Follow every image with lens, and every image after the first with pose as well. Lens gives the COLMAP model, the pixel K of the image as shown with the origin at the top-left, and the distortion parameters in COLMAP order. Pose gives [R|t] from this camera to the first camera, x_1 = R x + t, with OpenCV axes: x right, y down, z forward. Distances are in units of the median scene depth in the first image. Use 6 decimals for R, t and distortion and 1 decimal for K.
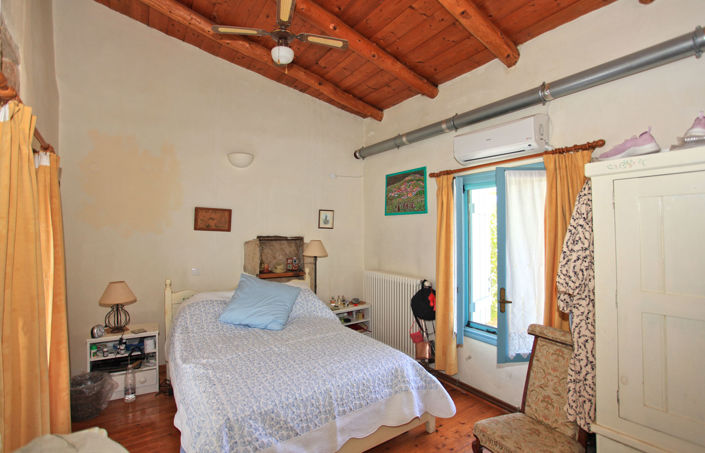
lens RADIAL K [[346.0, 0, 352.5], [0, 346.0, 226.5], [0, 0, 1]] dist [-0.055947, 0.000327]
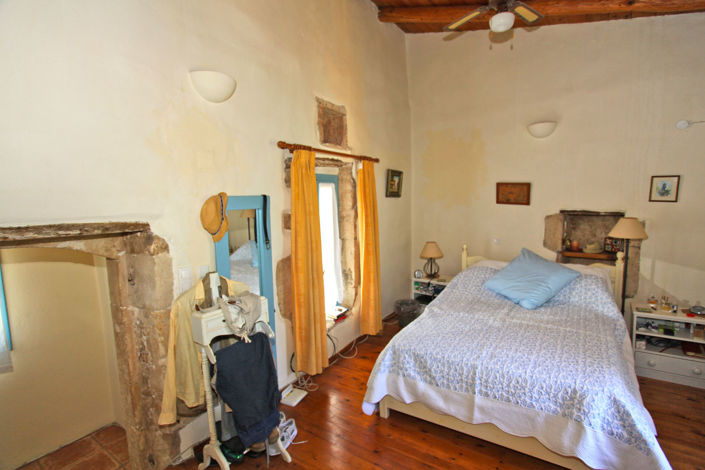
lens RADIAL K [[341.0, 0, 353.9], [0, 341.0, 236.6], [0, 0, 1]] dist [-0.071388, 0.031514]
pose [[0.349088, 0.099384, -0.931805, 0.396684], [0.028155, 0.992799, 0.116437, -0.022998], [0.936667, -0.066882, 0.343776, 0.183751]]
